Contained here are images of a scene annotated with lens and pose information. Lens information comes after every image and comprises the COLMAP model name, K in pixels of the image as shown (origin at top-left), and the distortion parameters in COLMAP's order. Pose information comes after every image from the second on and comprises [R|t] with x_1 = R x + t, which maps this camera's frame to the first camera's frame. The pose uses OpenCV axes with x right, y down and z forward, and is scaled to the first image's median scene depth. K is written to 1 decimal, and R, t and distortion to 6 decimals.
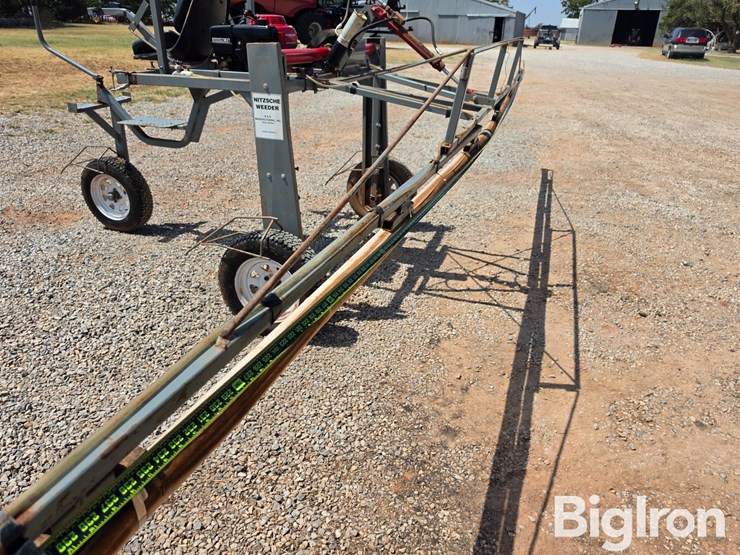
lens RADIAL K [[521.3, 0, 367.8], [0, 521.3, 273.5], [0, 0, 1]] dist [0.016982, -0.027388]
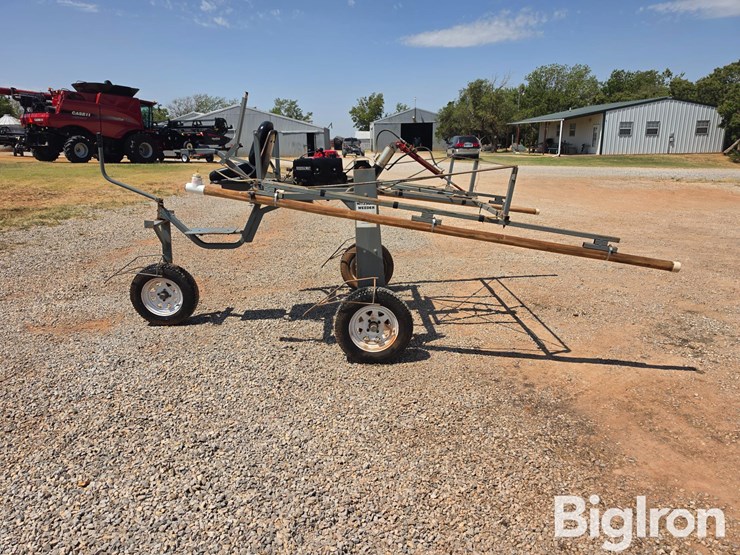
lens RADIAL K [[510.0, 0, 362.1], [0, 510.0, 277.5], [0, 0, 1]] dist [0.074942, -0.092303]
pose [[0.939746, -0.122084, 0.319332, -0.476238], [0.177270, 0.972694, -0.149806, 0.073660], [-0.292323, 0.197388, 0.935727, -0.254258]]
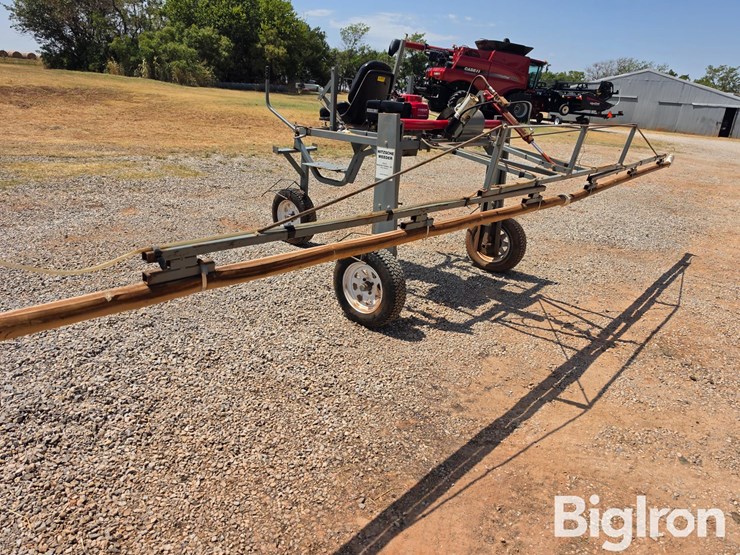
lens RADIAL K [[514.5, 0, 371.8], [0, 514.5, 281.2], [0, 0, 1]] dist [0.065972, -0.092960]
pose [[0.929469, 0.167320, -0.328772, 0.191017], [-0.202714, 0.976265, -0.076248, 0.081209], [0.308210, 0.137516, 0.941327, -0.185179]]
